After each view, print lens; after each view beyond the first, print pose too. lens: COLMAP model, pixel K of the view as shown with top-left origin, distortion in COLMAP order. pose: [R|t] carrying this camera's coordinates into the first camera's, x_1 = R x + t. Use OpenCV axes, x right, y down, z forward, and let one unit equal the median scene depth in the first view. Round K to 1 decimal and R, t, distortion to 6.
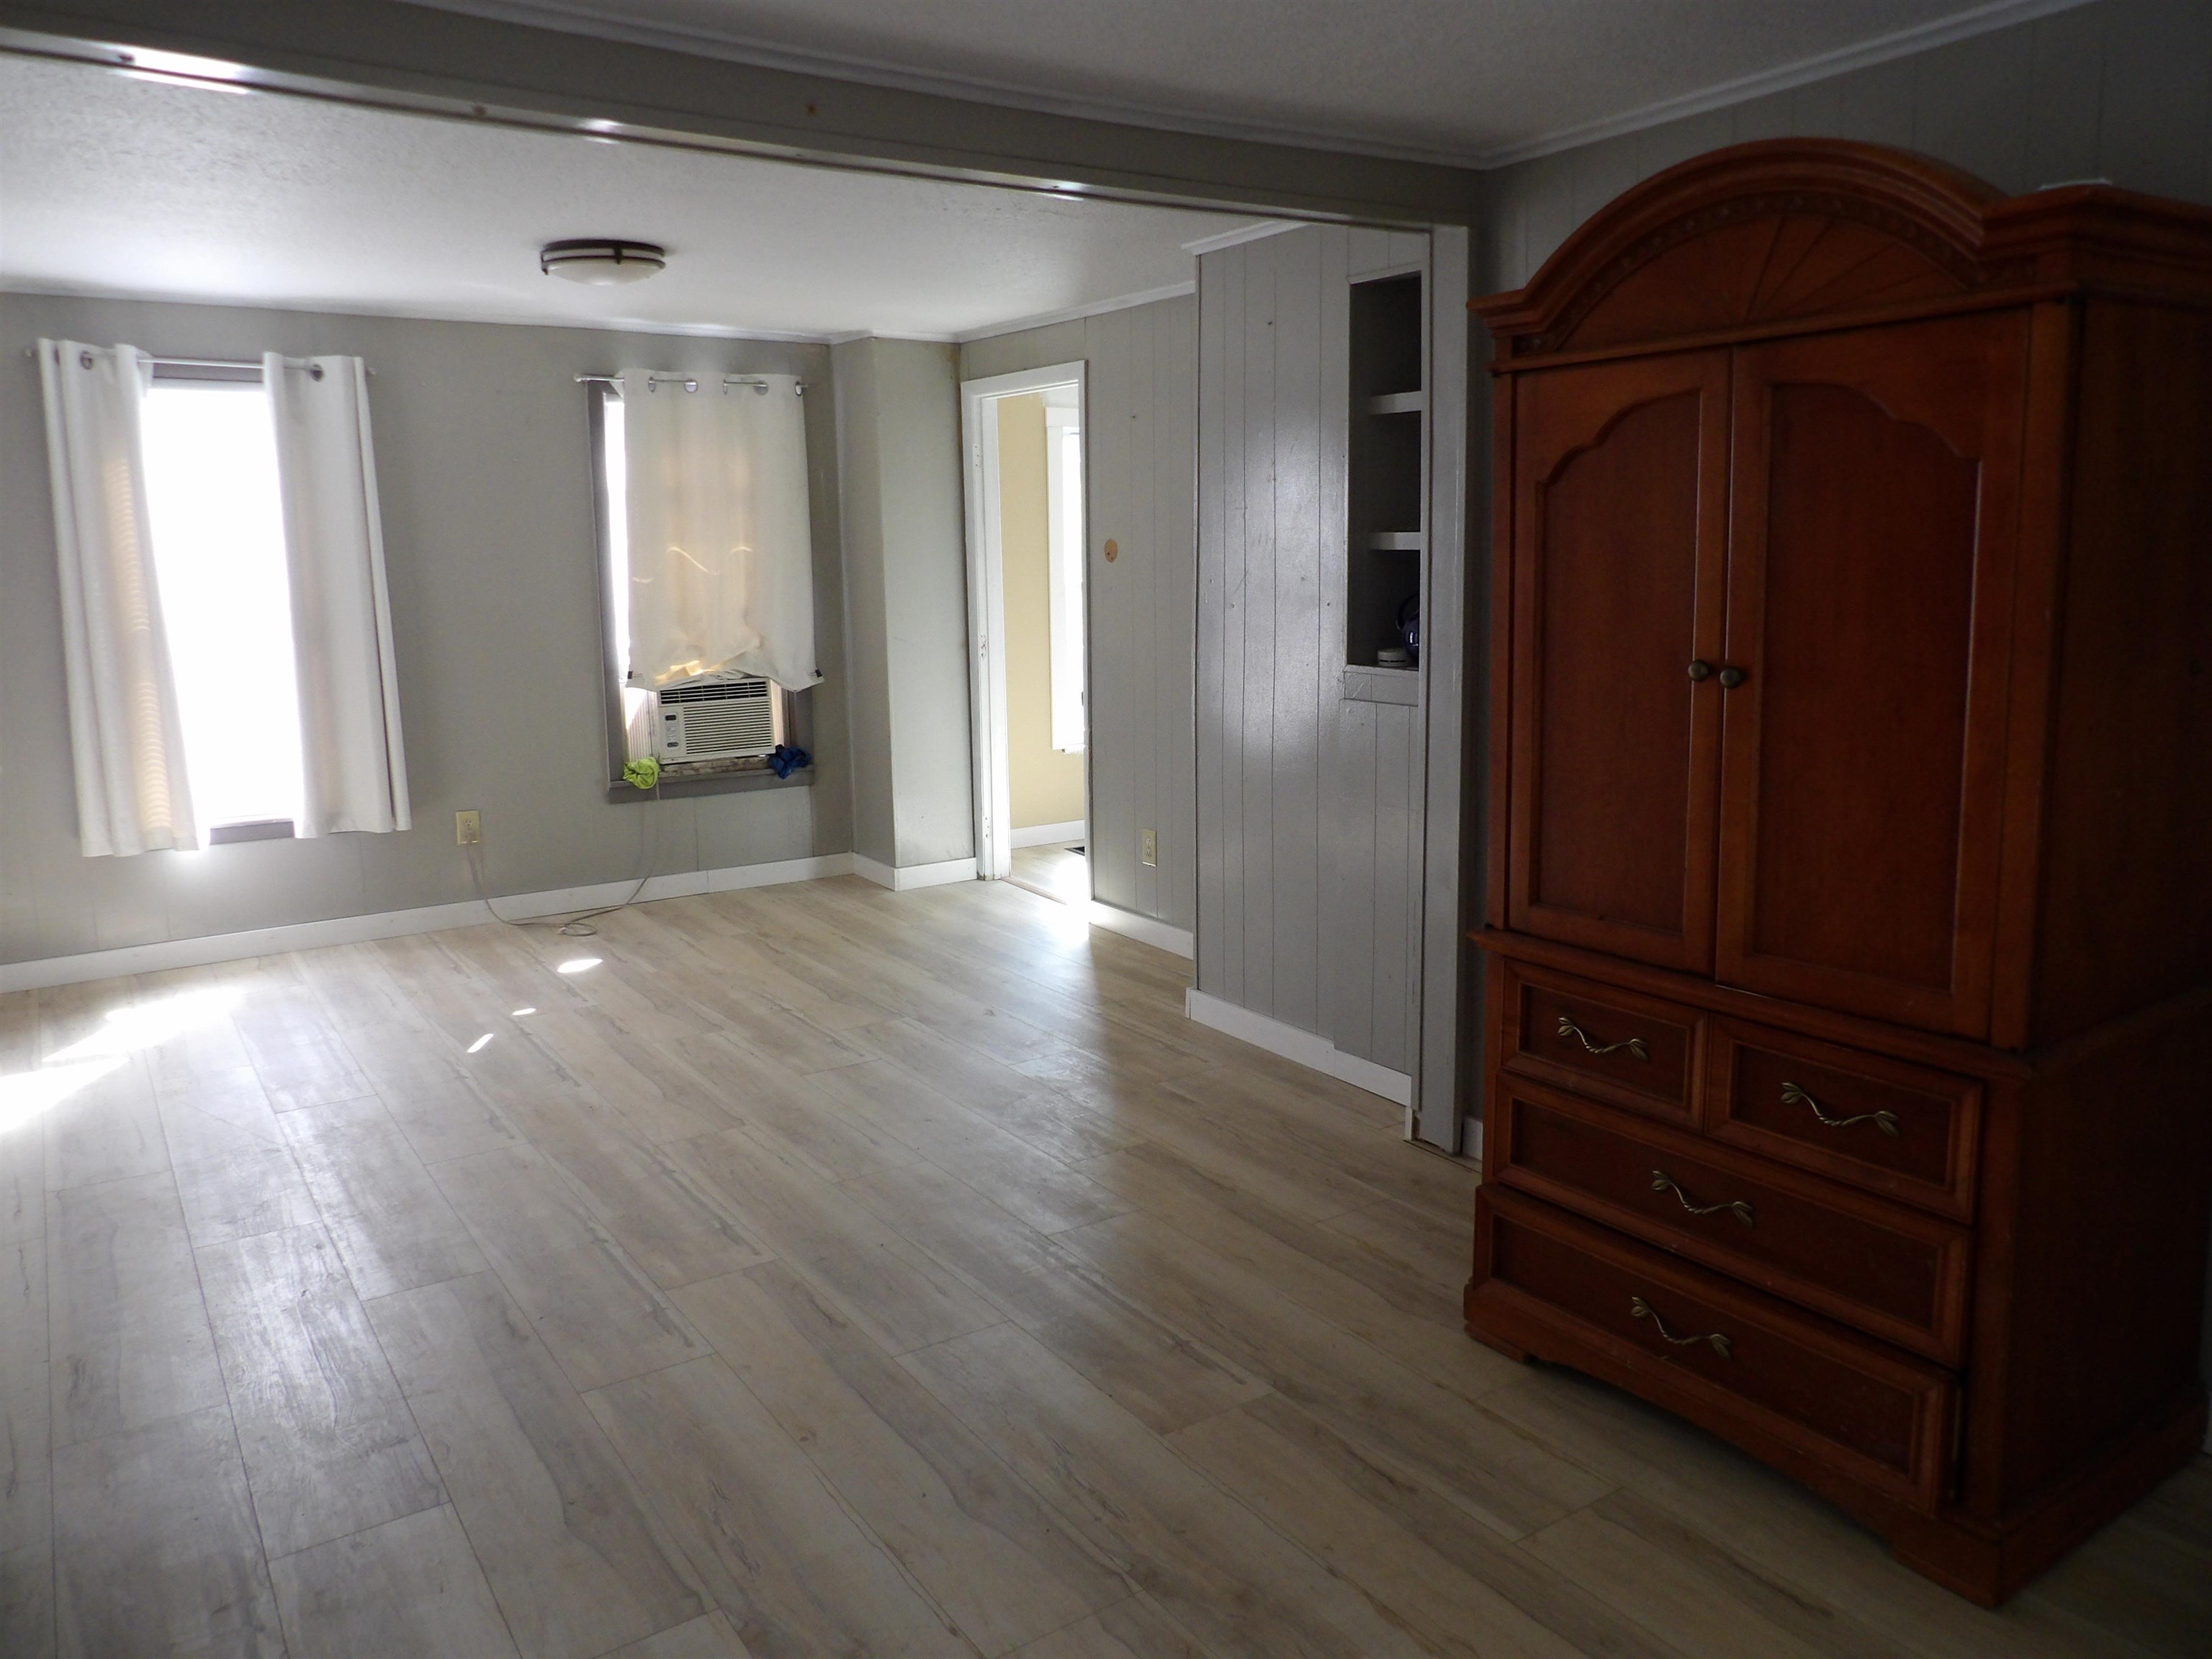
lens RADIAL K [[1577.1, 0, 1097.5], [0, 1577.1, 811.0], [0, 0, 1]] dist [-0.039889, 0.037591]
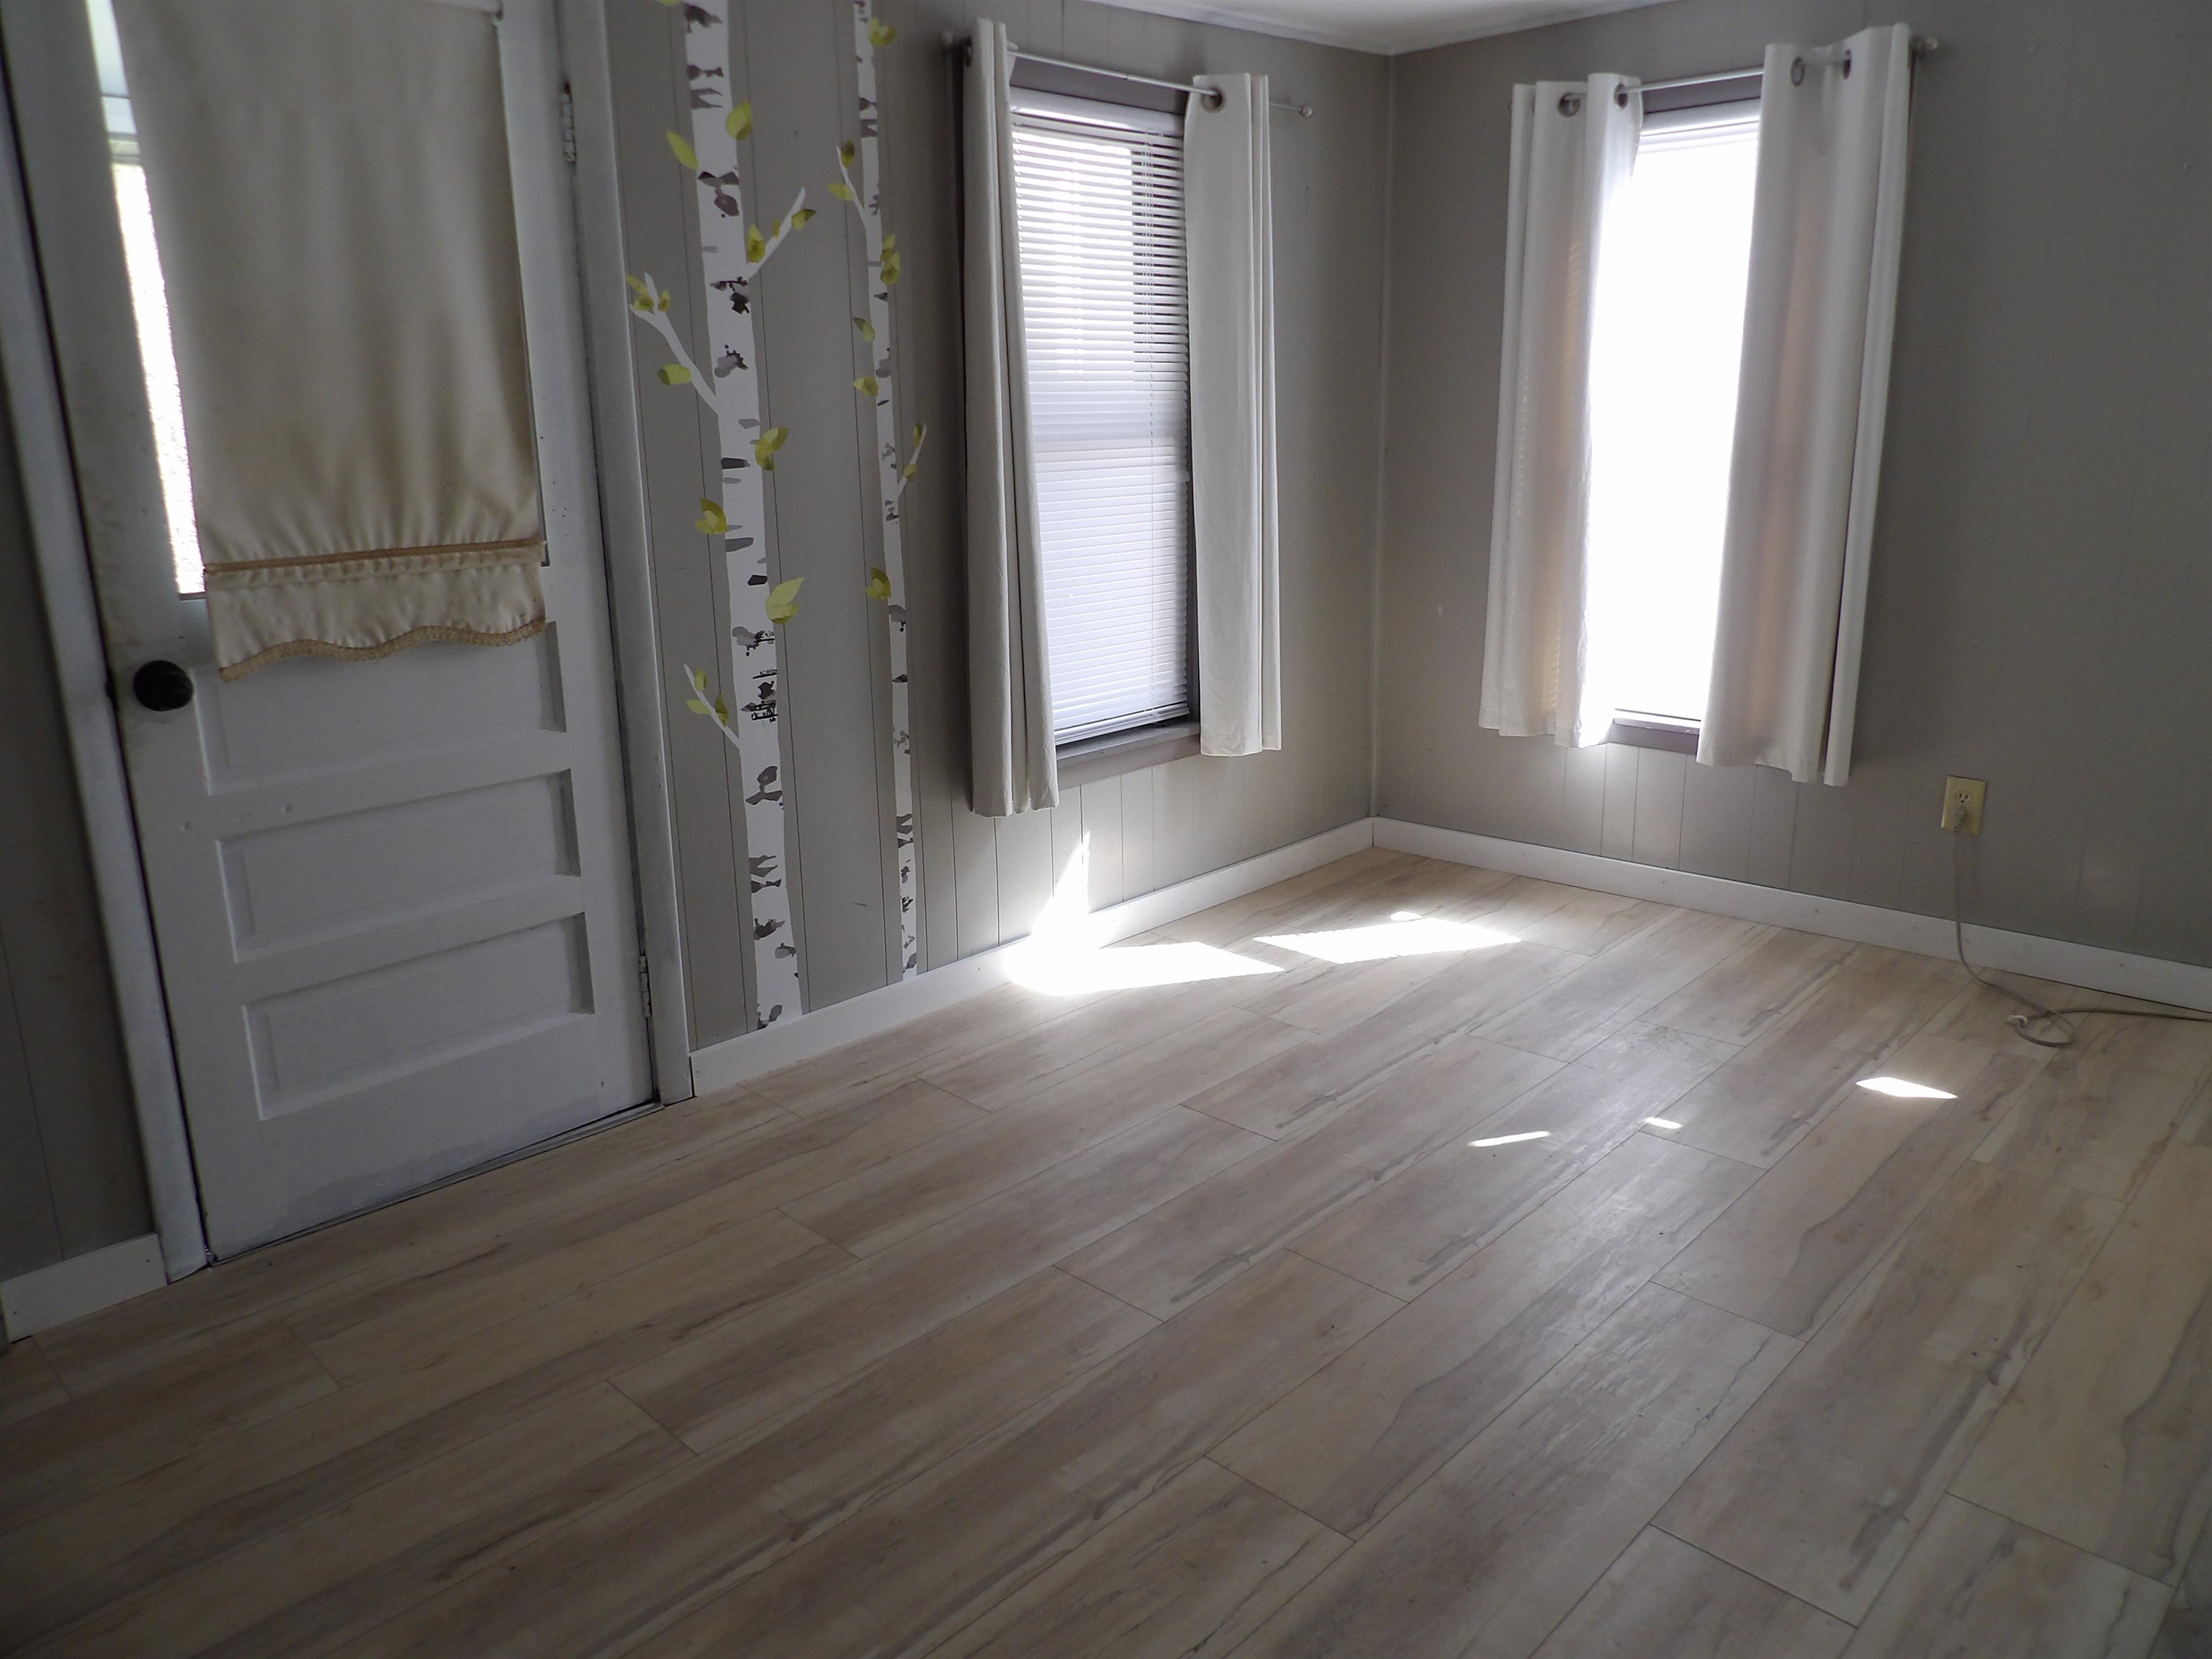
lens RADIAL K [[1577.1, 0, 1100.7], [0, 1577.1, 811.5], [0, 0, 1]] dist [-0.039889, 0.037591]
pose [[0.201855, 0.256622, -0.945198, 0.127982], [-0.141001, 0.962625, 0.231241, -0.093013], [0.969213, 0.086596, 0.230494, 0.601052]]
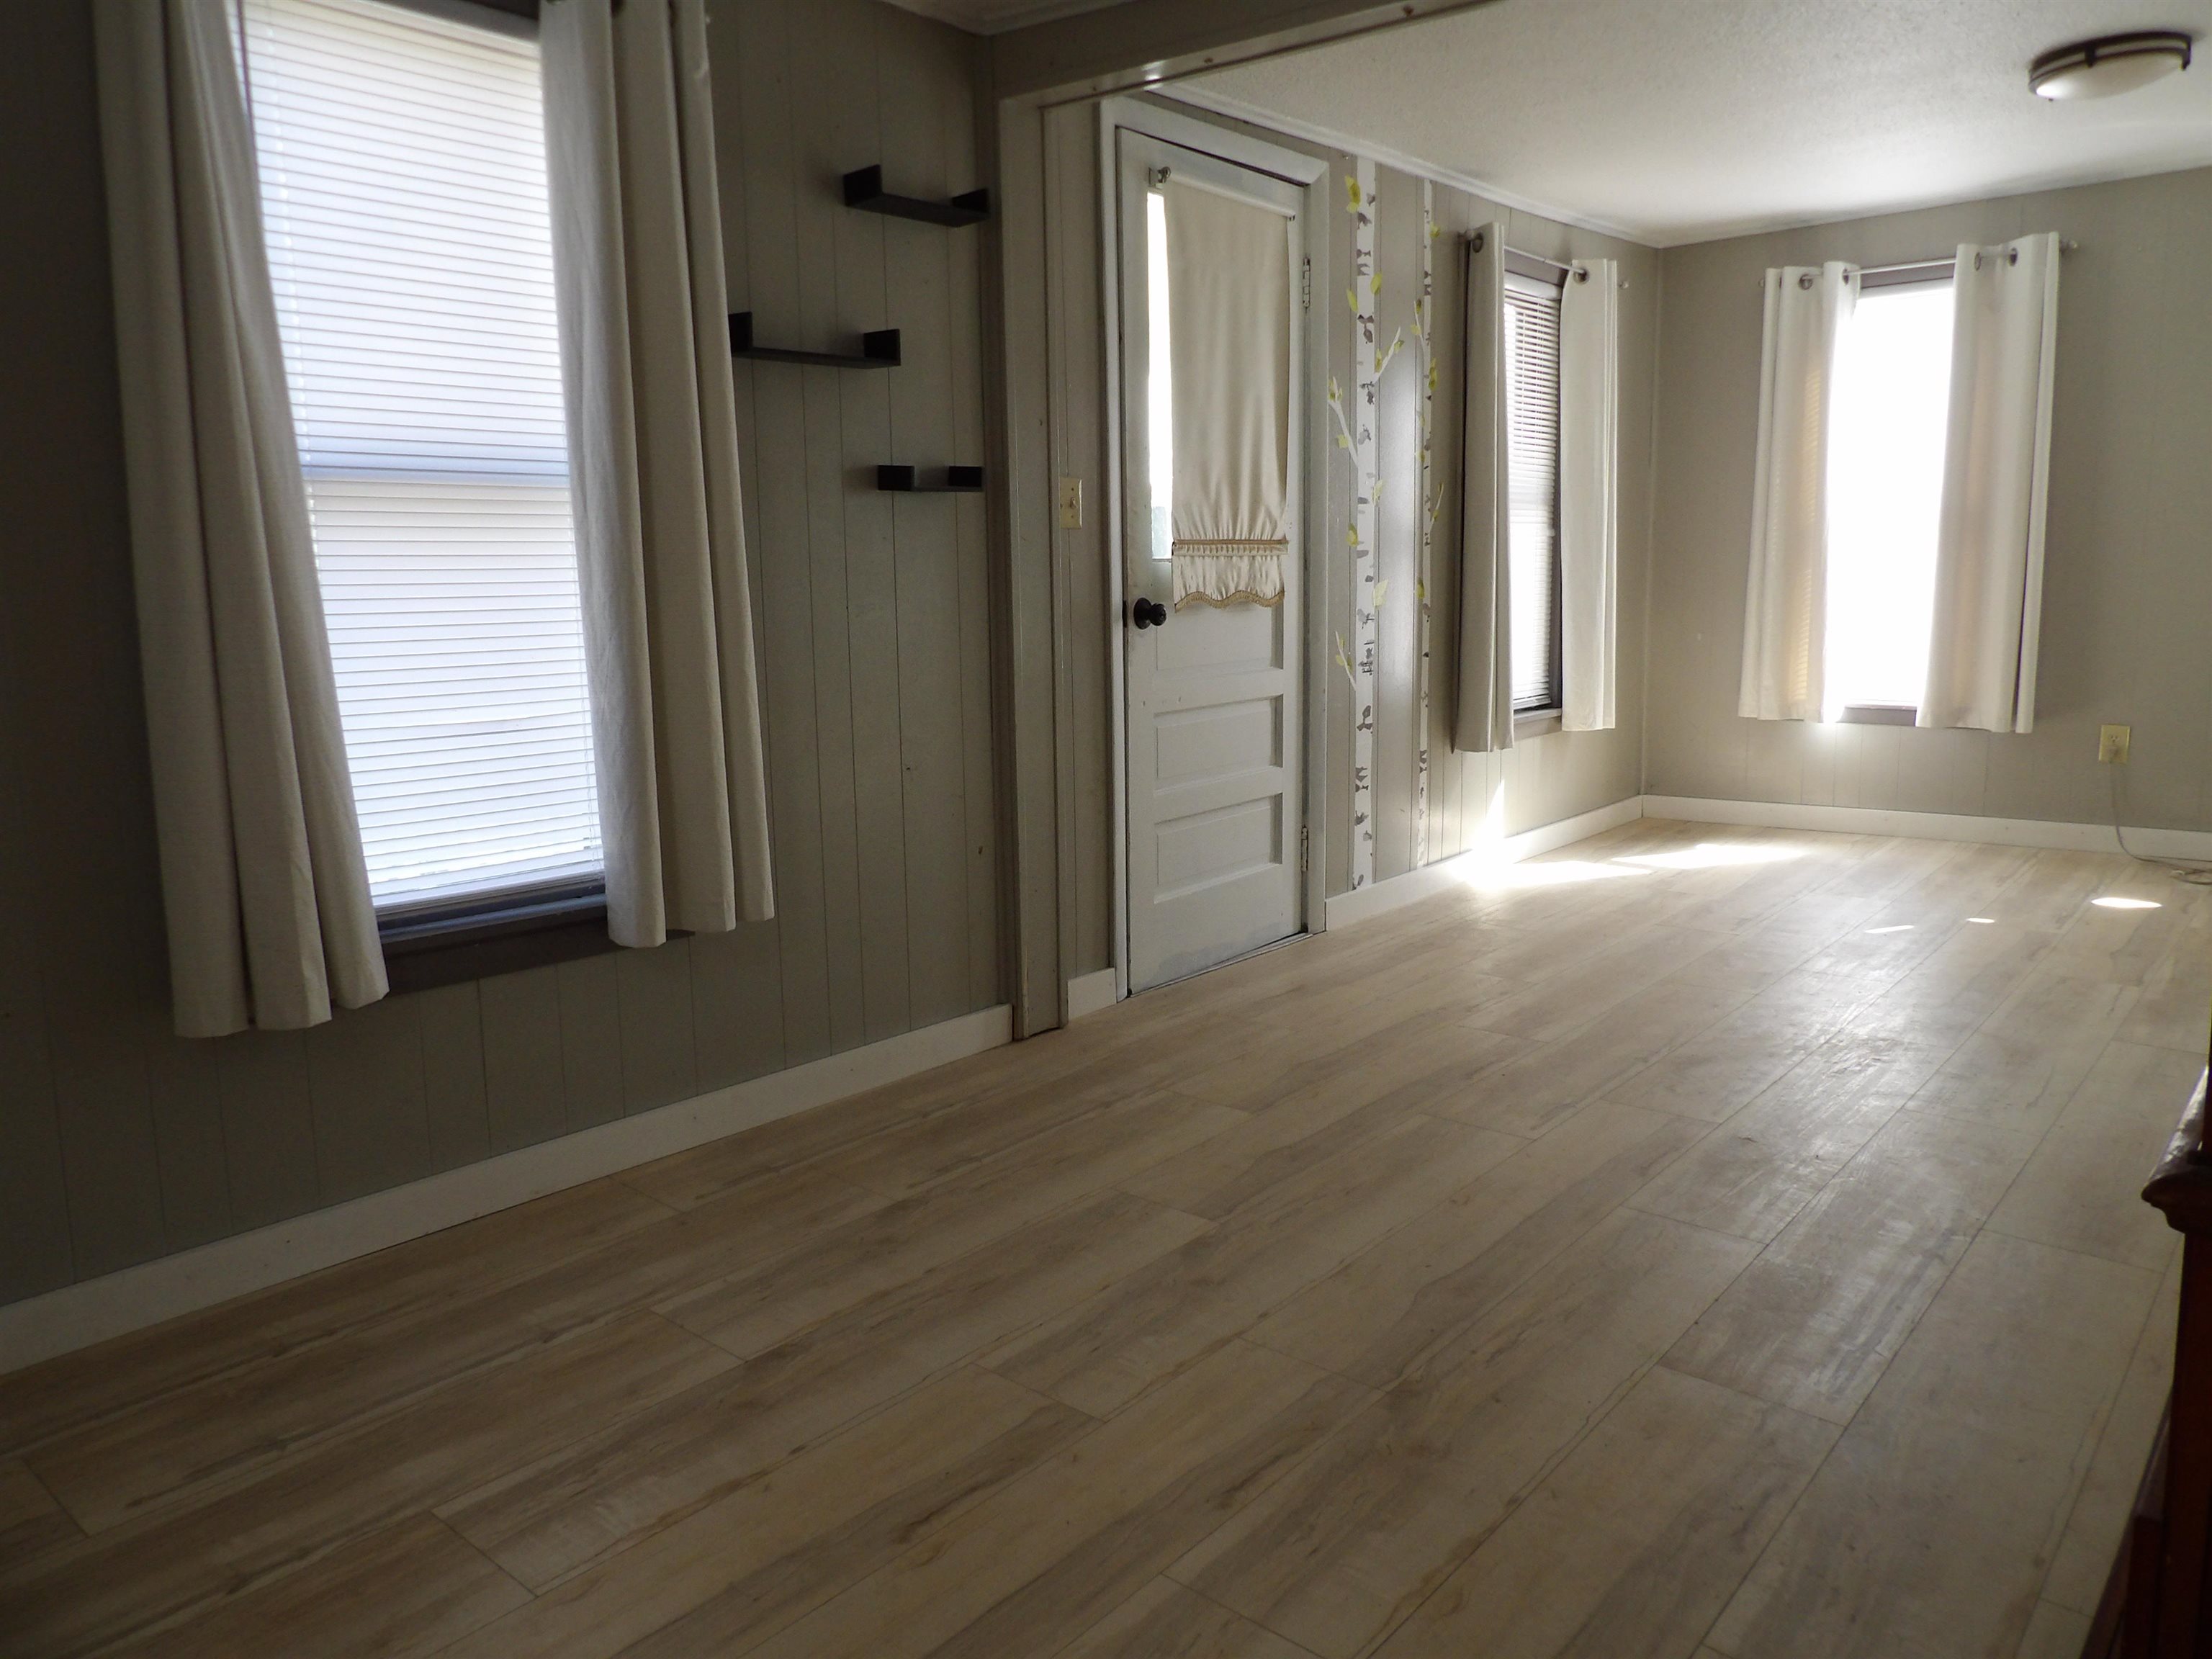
lens RADIAL K [[1577.1, 0, 1094.9], [0, 1577.1, 821.3], [0, 0, 1]] dist [-0.039889, 0.037591]
pose [[0.263228, 0.164299, -0.950640, 0.351329], [-0.137127, 0.981758, 0.131708, 0.018357], [0.954938, 0.095689, 0.280956, 0.213494]]
